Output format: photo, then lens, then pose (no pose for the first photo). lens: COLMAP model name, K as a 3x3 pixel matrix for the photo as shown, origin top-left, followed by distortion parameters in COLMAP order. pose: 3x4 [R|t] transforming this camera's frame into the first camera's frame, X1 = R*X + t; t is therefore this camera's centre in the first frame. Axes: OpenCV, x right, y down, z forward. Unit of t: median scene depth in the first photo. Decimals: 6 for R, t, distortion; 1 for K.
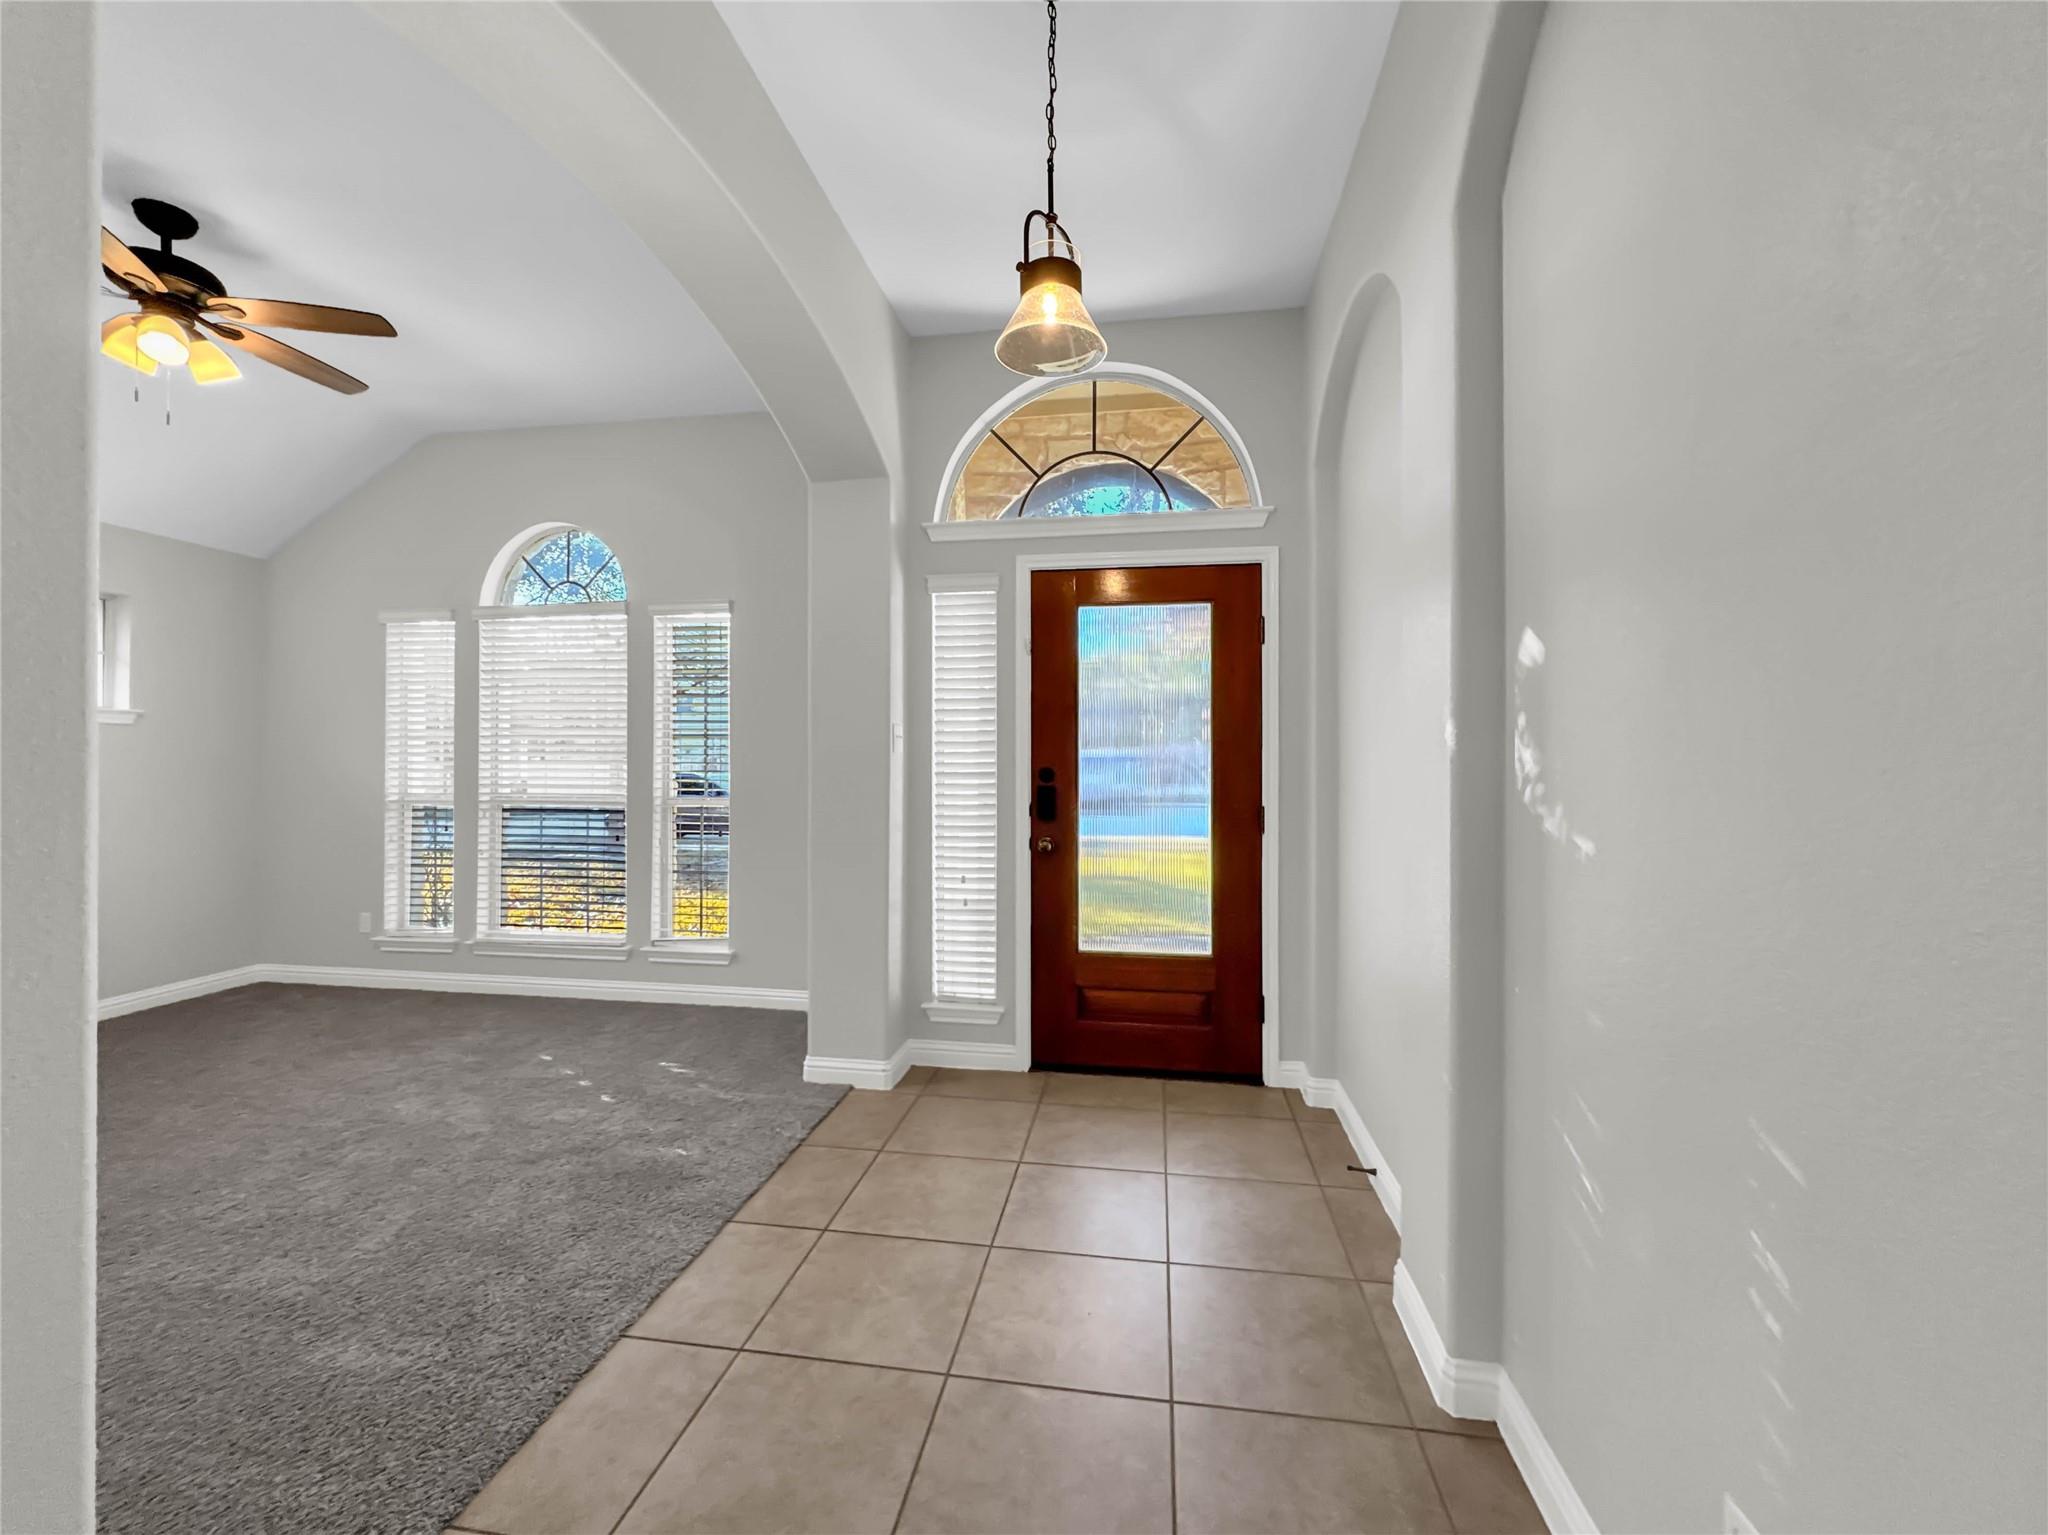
lens RADIAL K [[834.1, 0, 1023.8], [0, 834.1, 761.6], [0, 0, 1]] dist [-0.006360, 0.001077]
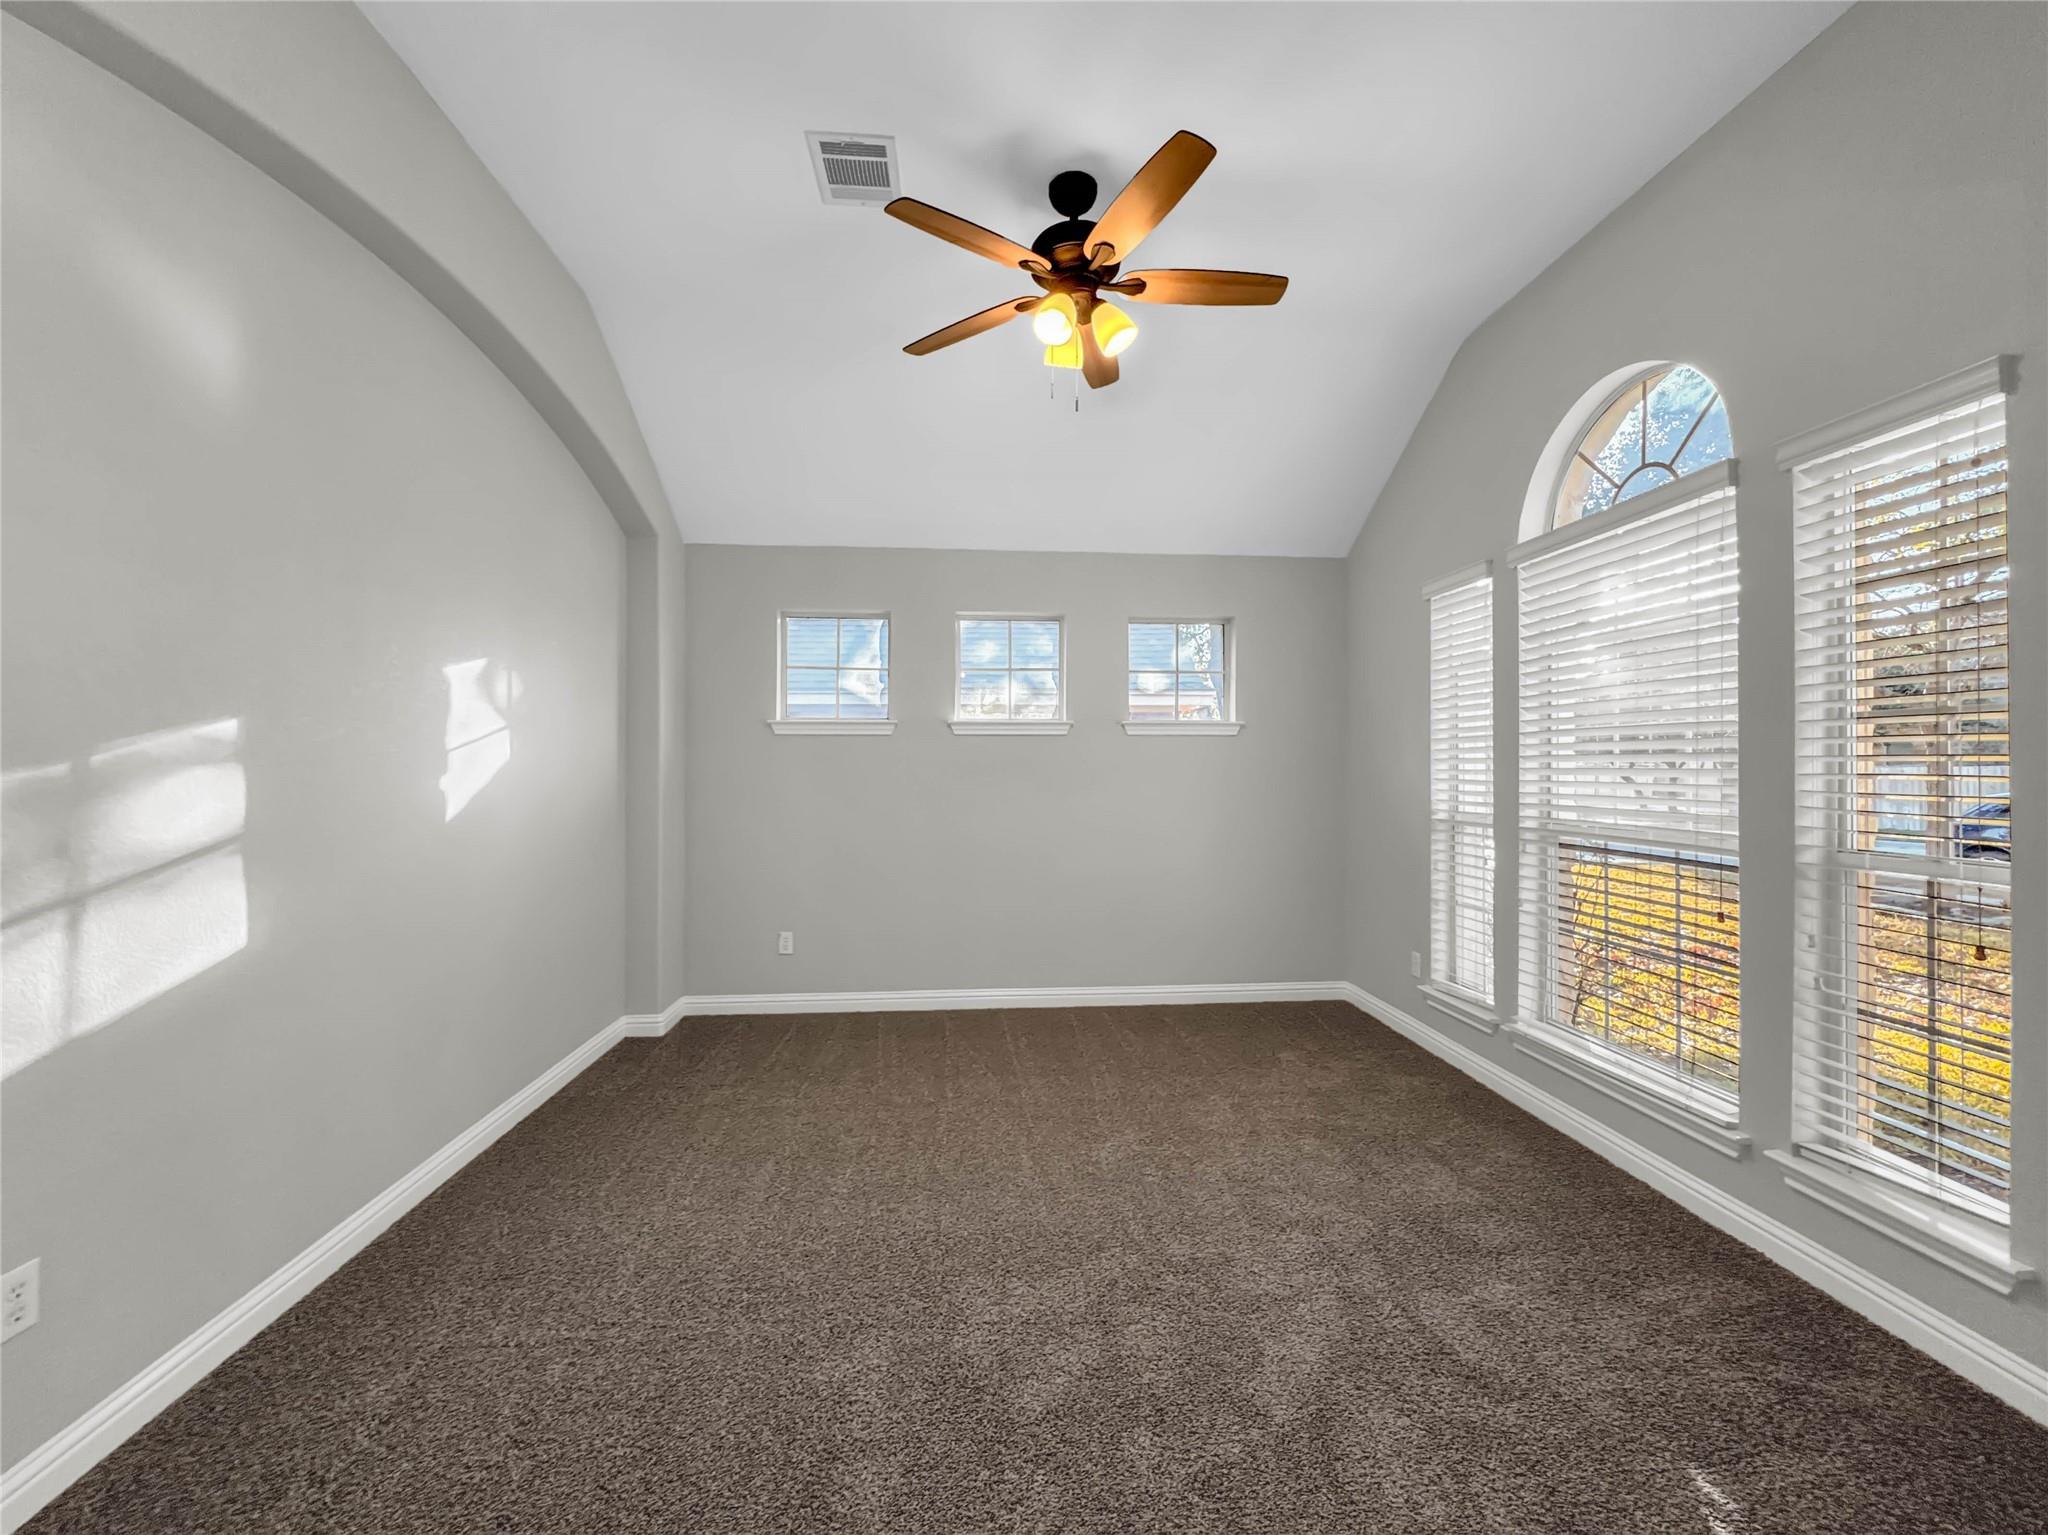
lens RADIAL K [[834.1, 0, 1022.6], [0, 834.1, 762.5], [0, 0, 1]] dist [-0.006360, 0.001077]
pose [[0.238405, -0.004850, -0.971154, -0.083754], [-0.000323, 0.999987, -0.005074, -0.003174], [0.971166, 0.001523, 0.238400, 0.442650]]
